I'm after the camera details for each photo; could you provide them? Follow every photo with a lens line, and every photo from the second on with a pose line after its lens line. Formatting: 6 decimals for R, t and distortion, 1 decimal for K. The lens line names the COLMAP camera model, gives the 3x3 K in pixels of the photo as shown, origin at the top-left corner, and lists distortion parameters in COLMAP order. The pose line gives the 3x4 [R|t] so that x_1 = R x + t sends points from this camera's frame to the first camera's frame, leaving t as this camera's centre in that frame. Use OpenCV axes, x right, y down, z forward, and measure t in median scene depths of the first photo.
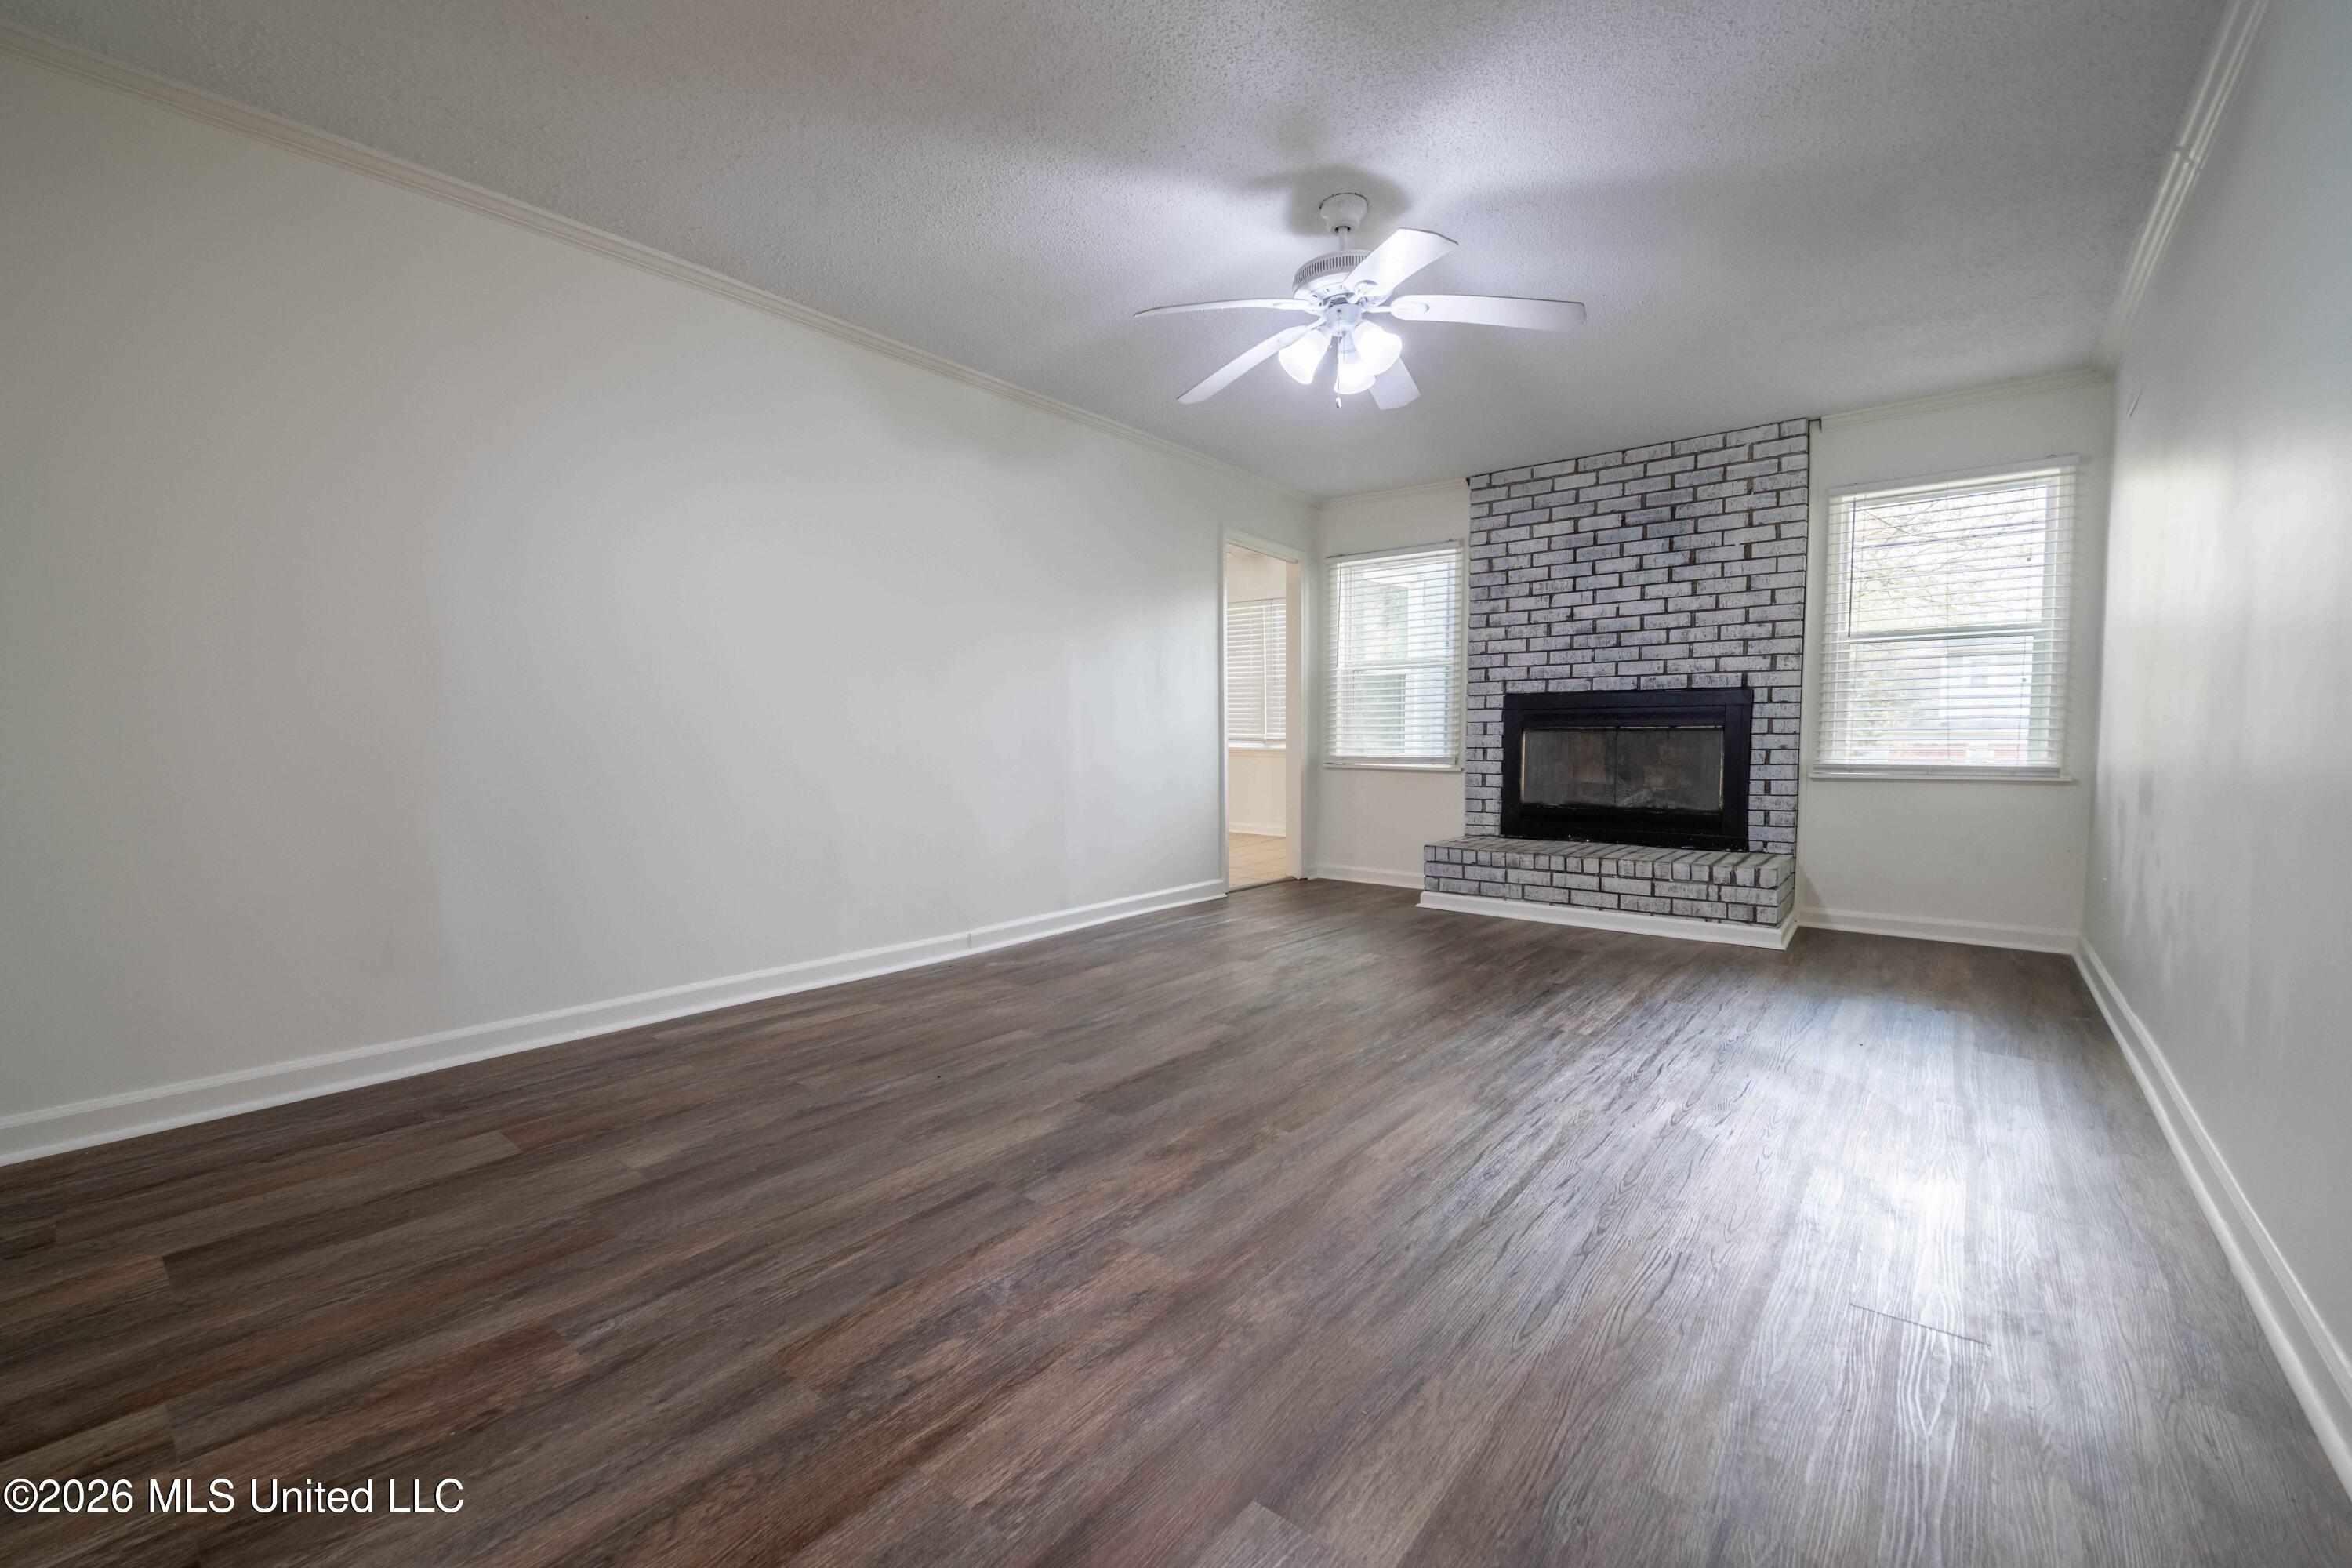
lens RADIAL K [[971.0, 0, 1176.0], [0, 971.0, 784.0], [0, 0, 1]] dist [0.022798, -0.020703]
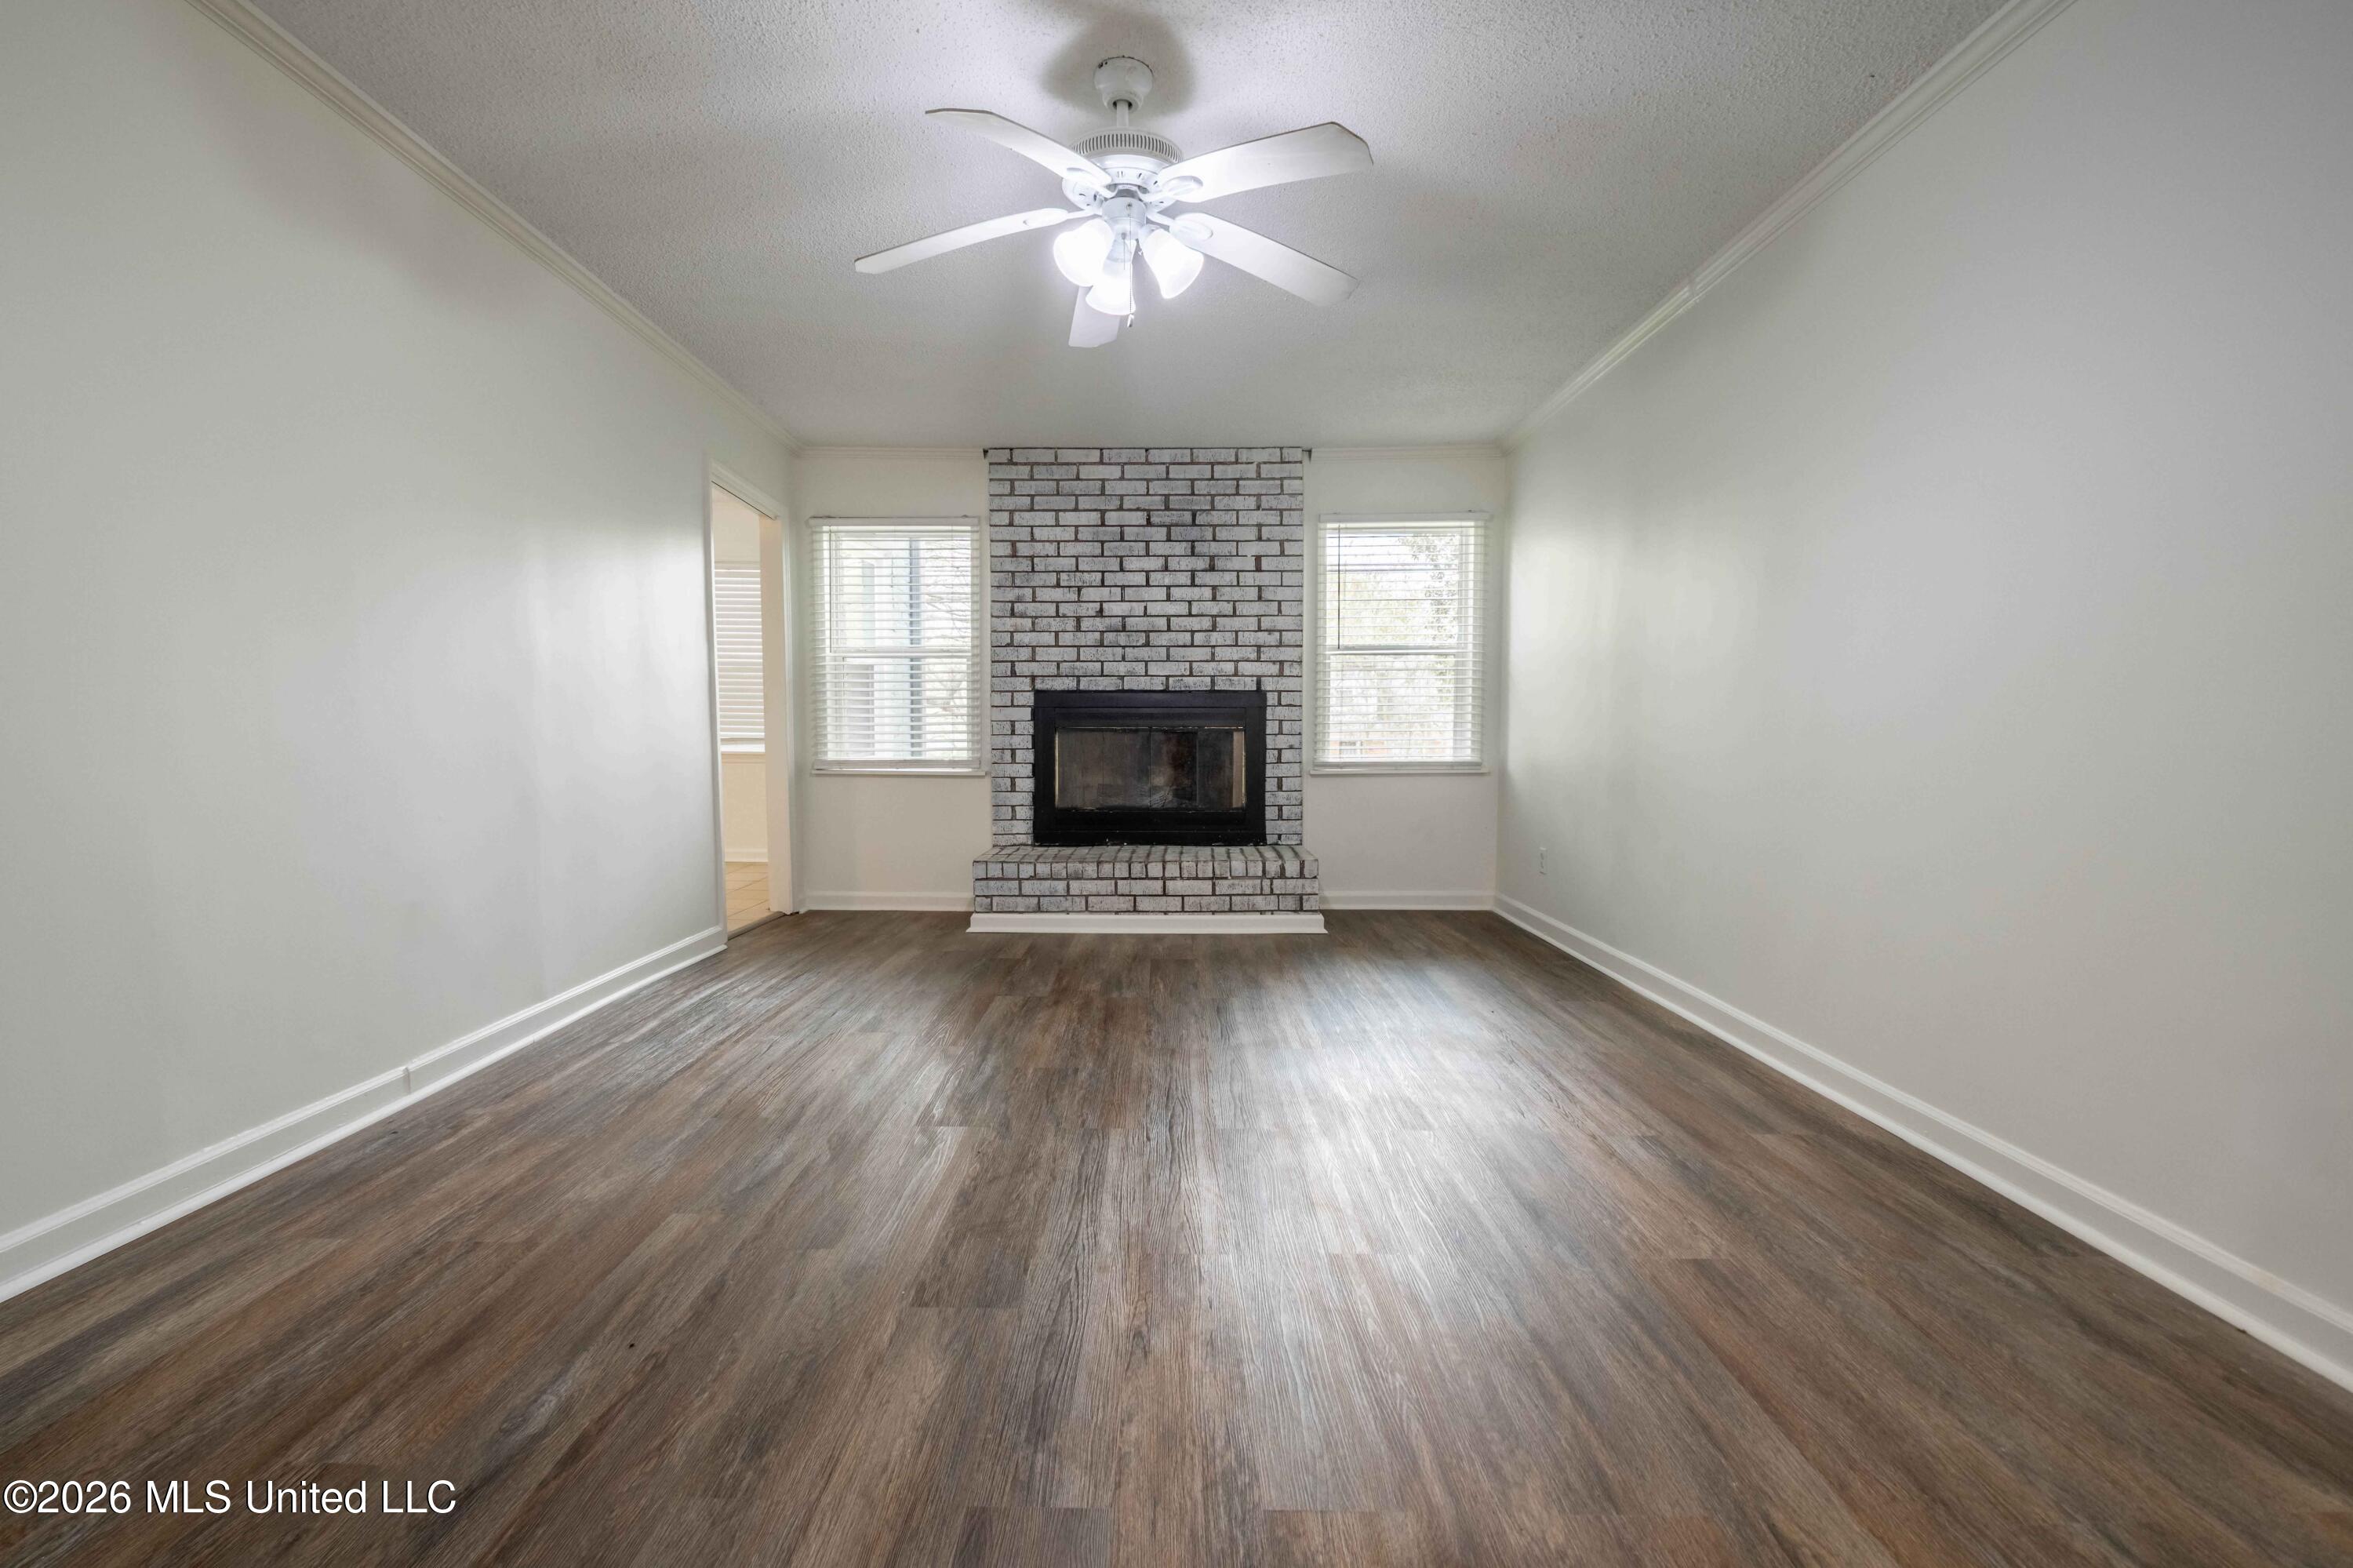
lens RADIAL K [[1024.2, 0, 1158.8], [0, 1024.2, 785.8], [0, 0, 1]] dist [0.006346, -0.010348]
pose [[0.786922, -0.029453, 0.616349, -0.189234], [0.029198, 0.999519, 0.010485, -0.010067], [-0.616361, 0.009746, 0.787403, 0.181142]]
